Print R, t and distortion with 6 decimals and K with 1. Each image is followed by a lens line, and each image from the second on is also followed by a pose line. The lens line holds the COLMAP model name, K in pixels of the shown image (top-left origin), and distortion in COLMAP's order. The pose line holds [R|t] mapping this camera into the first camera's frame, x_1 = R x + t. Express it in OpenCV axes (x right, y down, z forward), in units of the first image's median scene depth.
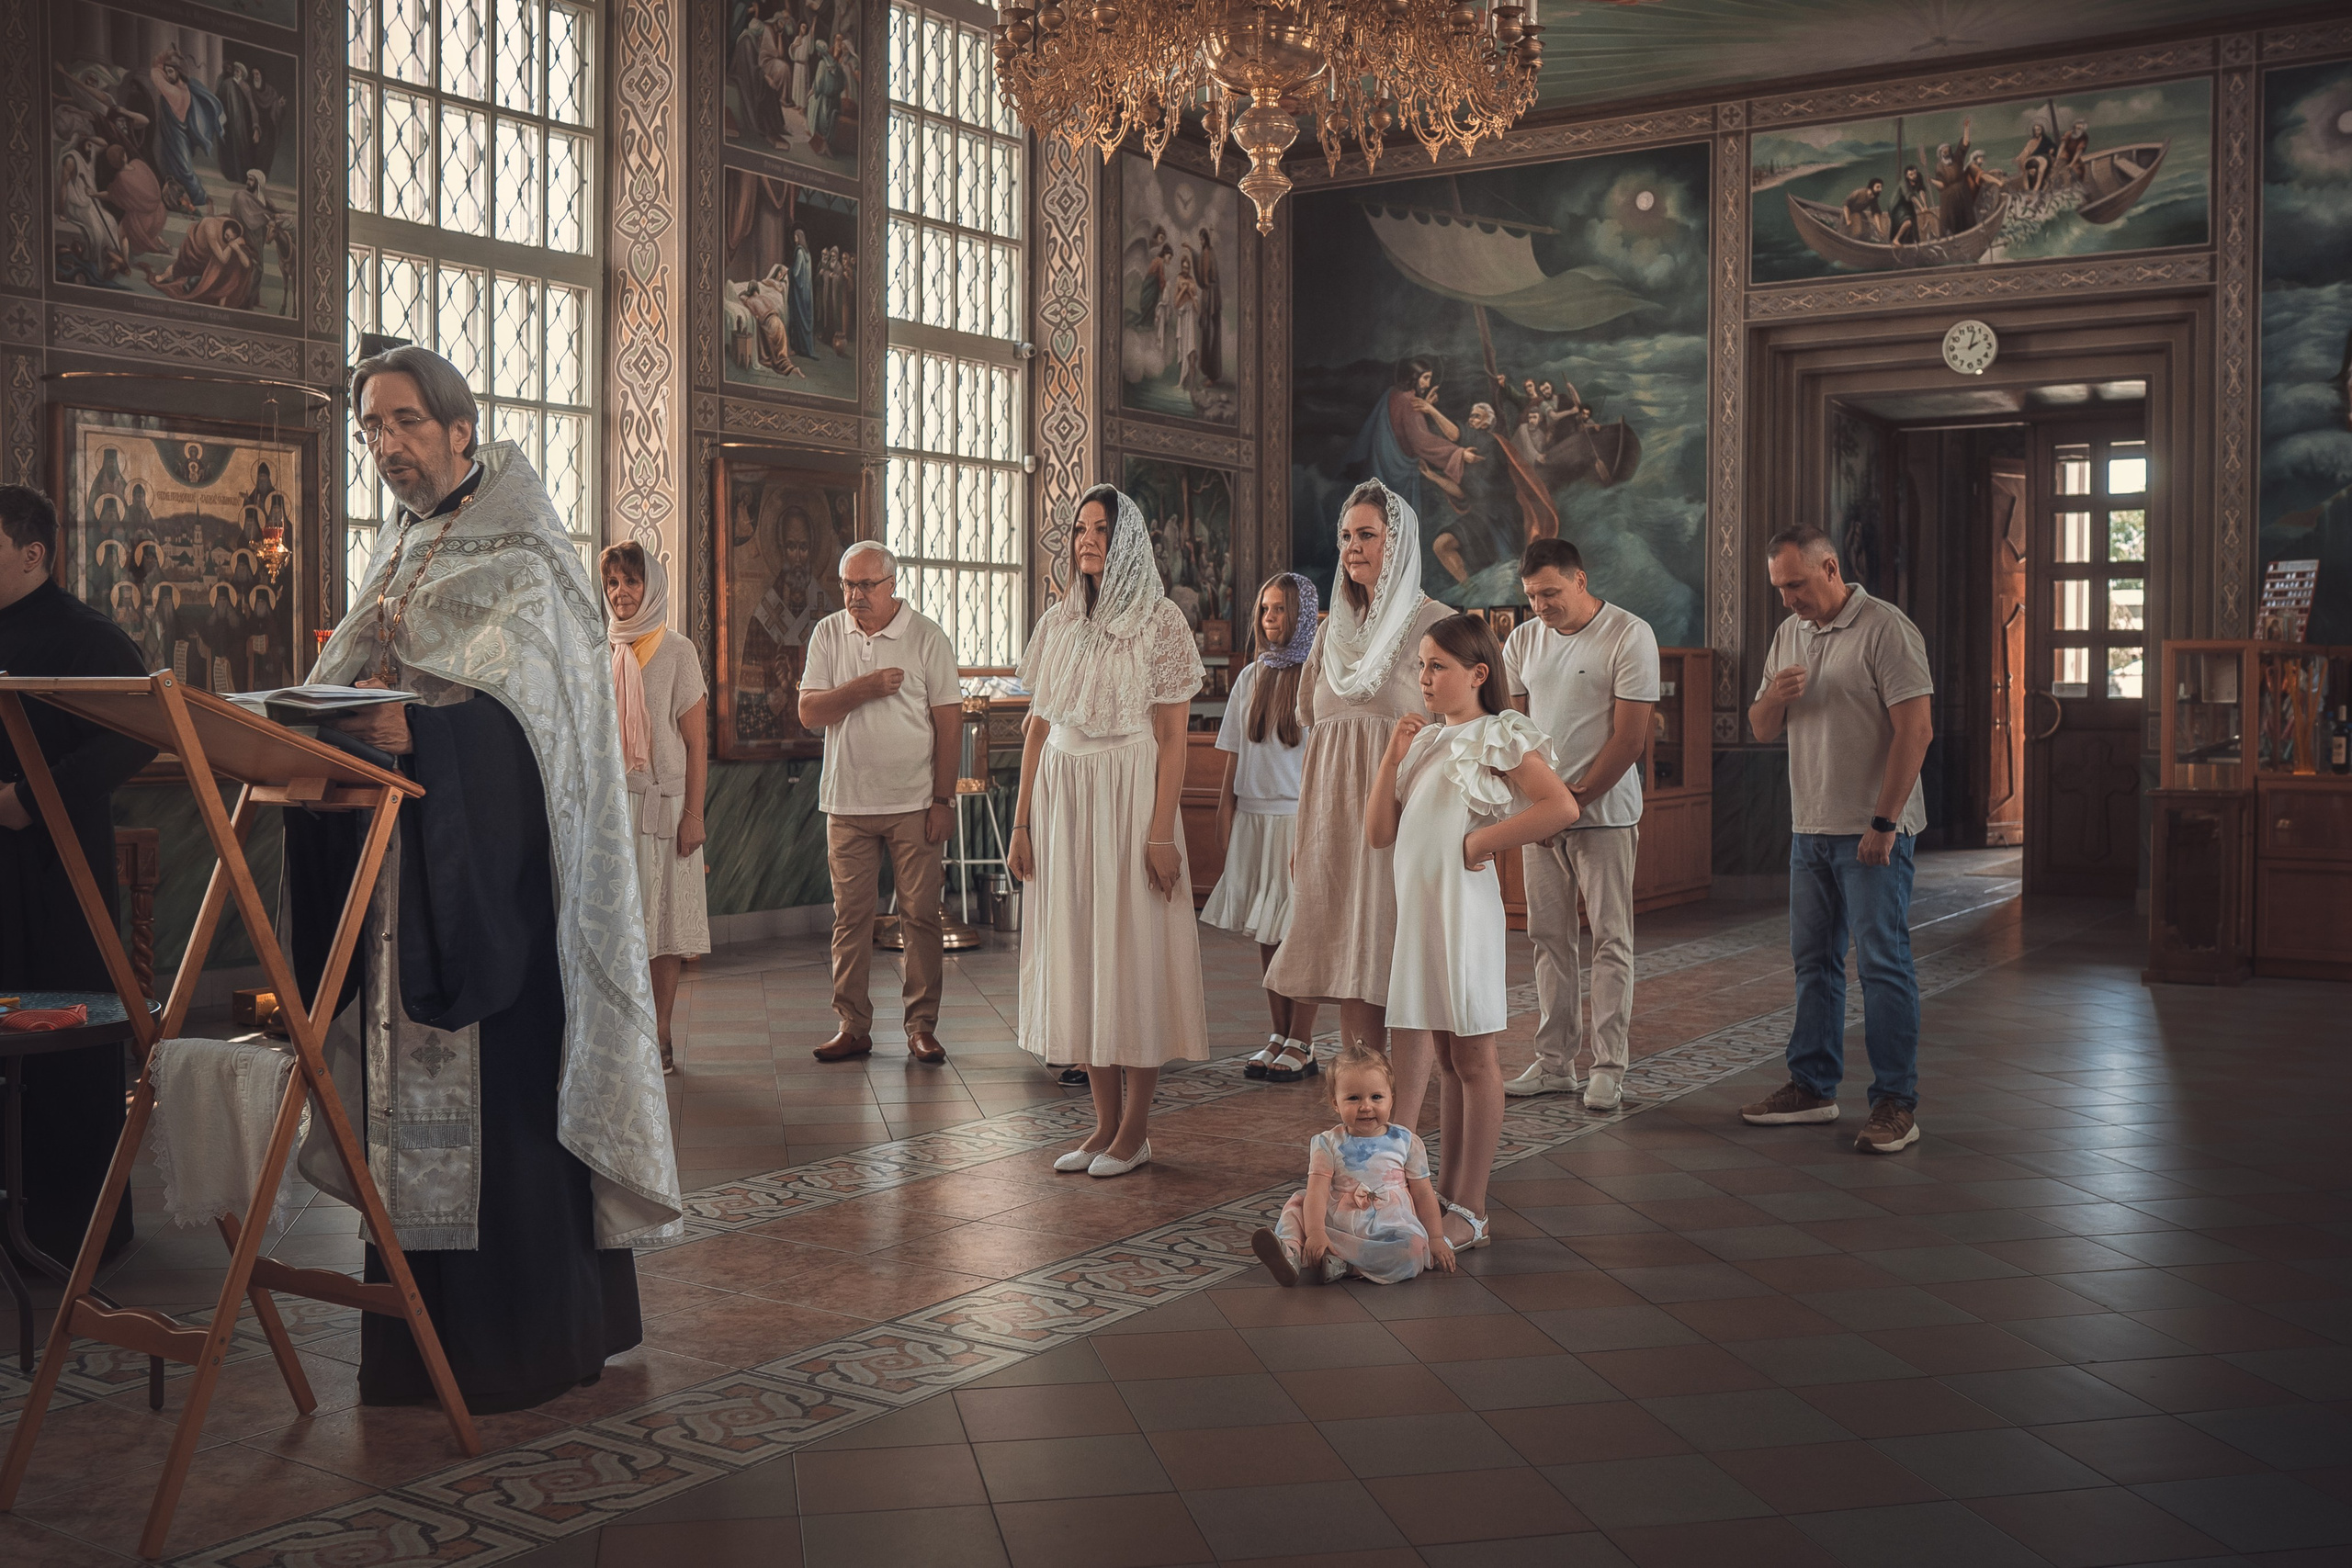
lens RADIAL K [[2361.2, 0, 1176.0], [0, 2361.2, 784.0], [0, 0, 1]] dist [0.000556, 0.023509]
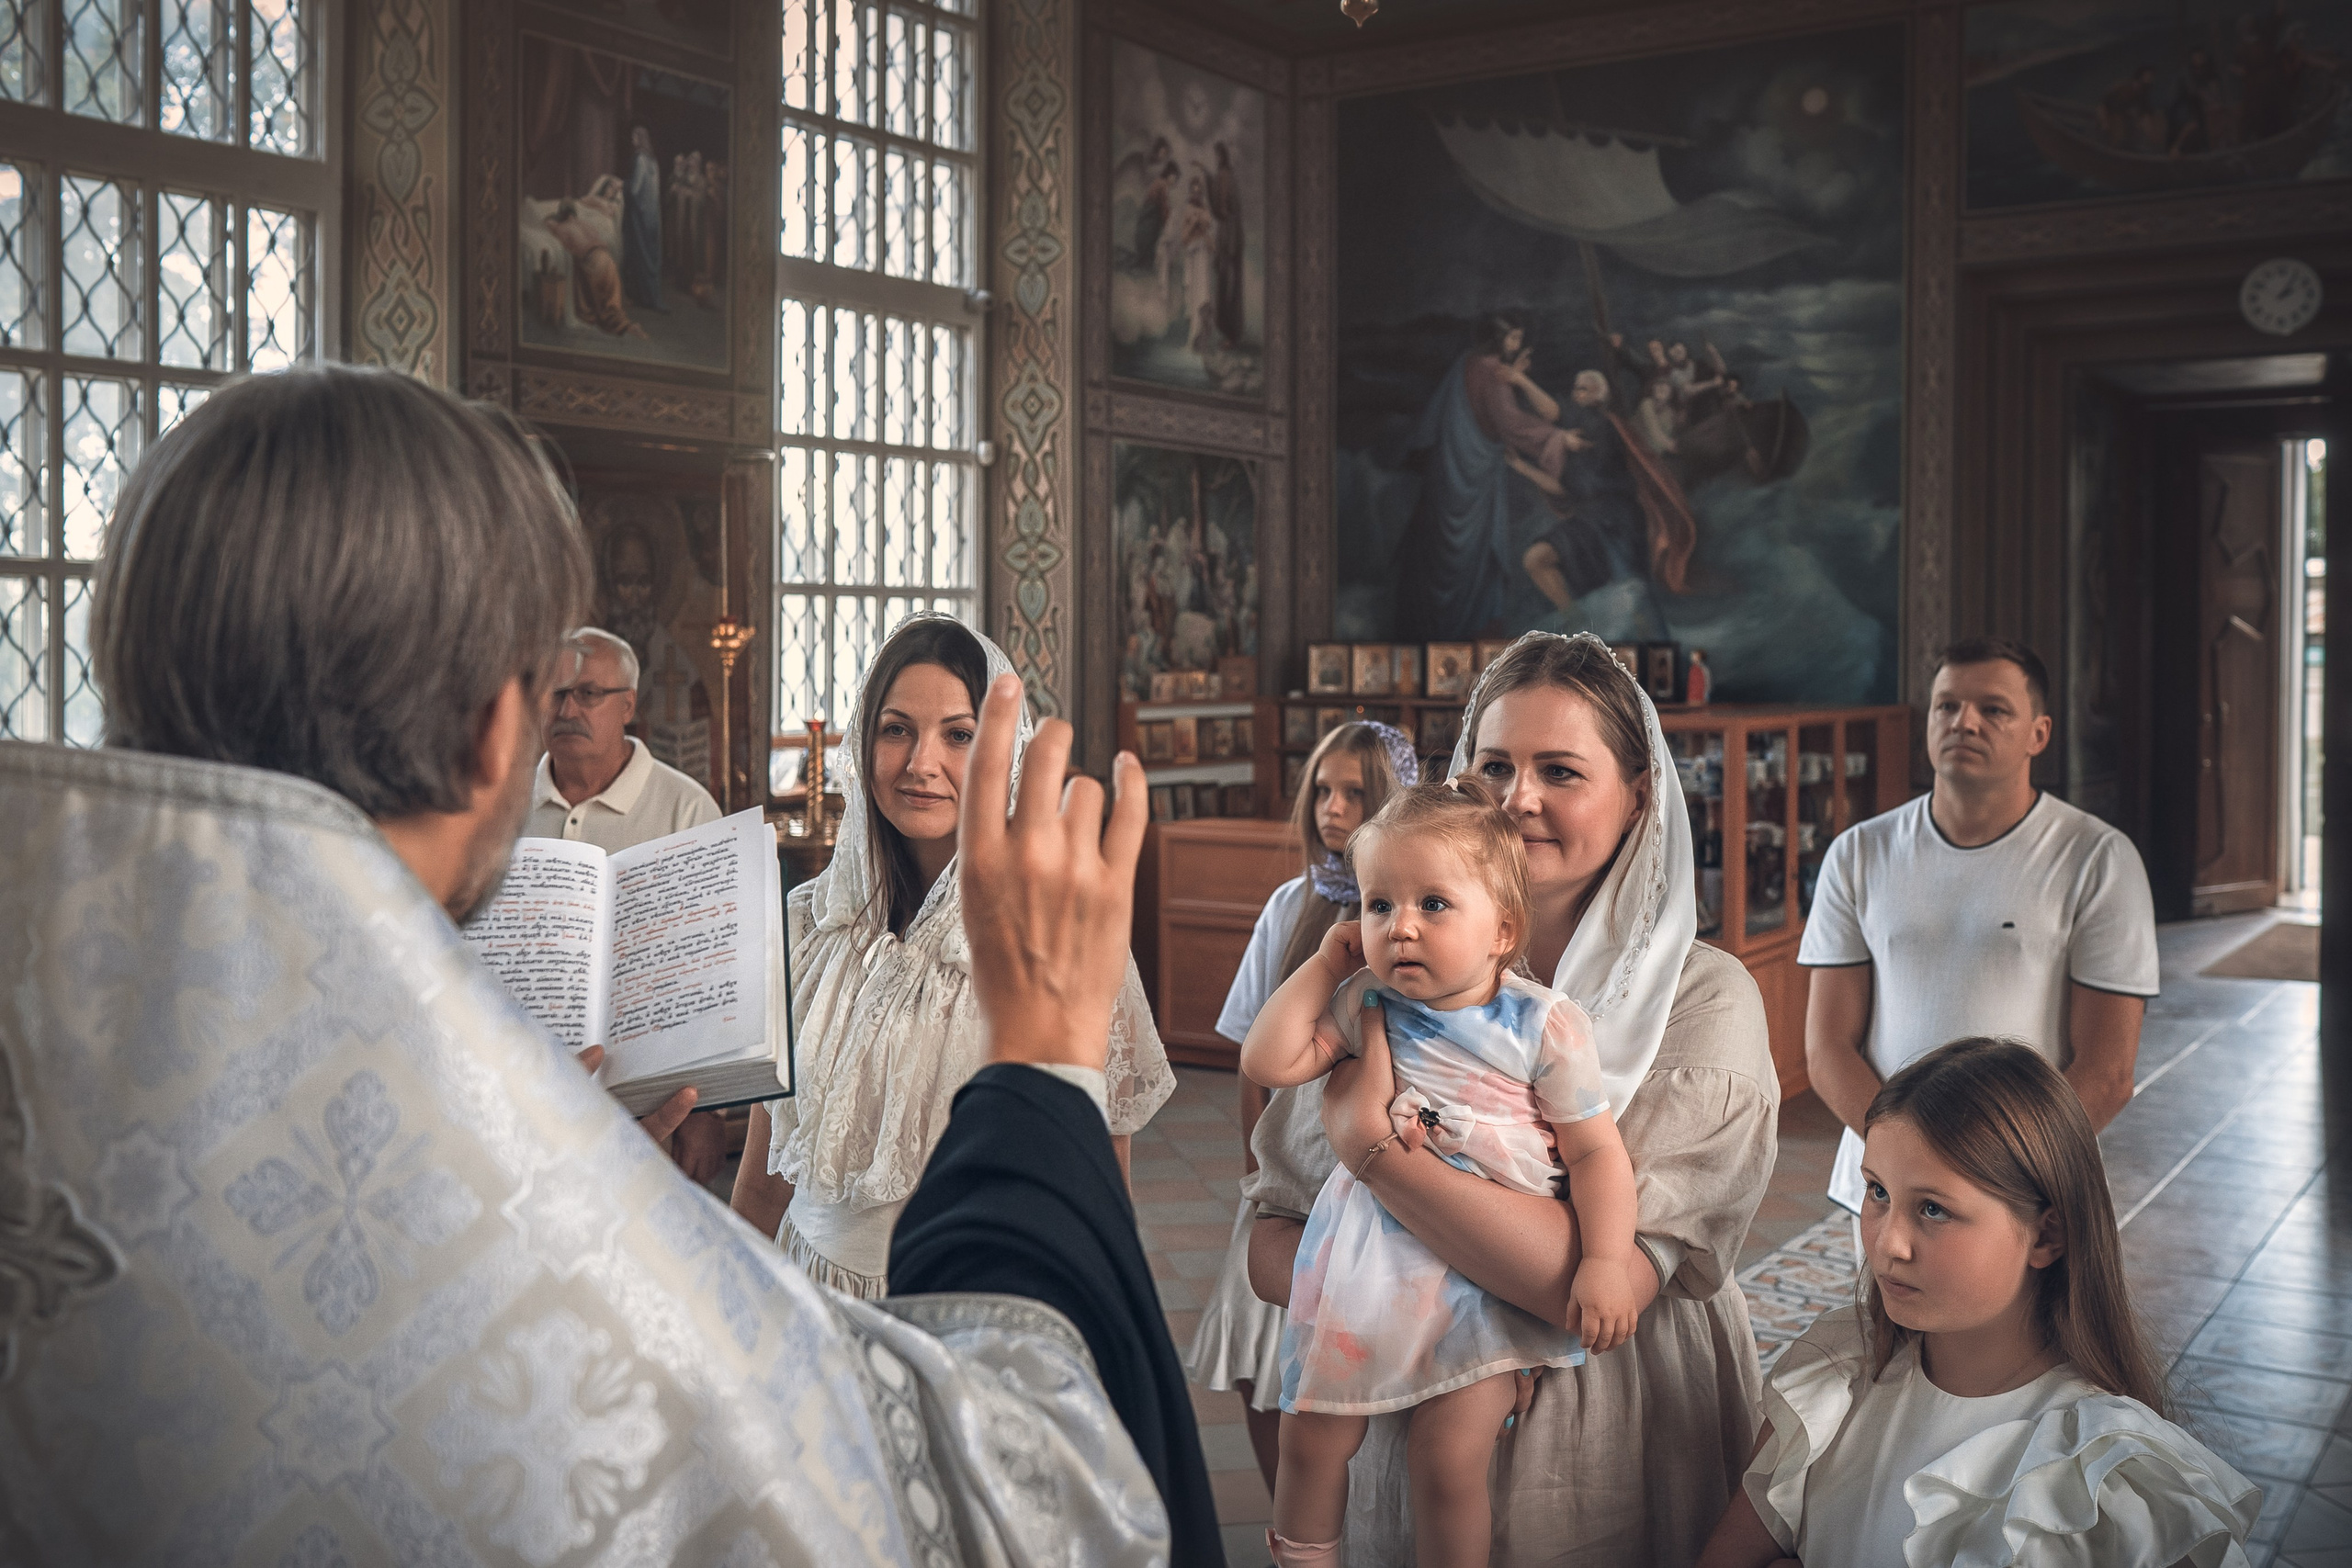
lens RADIAL K [[2324.5, 0, 1162.3], [0, 2324.5, 701.5], [0, 0, 1]] dist [-0.062164, 0.178257]
pose [[0.999914, 0.001527, -0.012990, 0.003128], [-0.001721, 0.999887, -0.014914, -0.046696], [0.012965, 0.014935, 0.999804, 0.271471]]
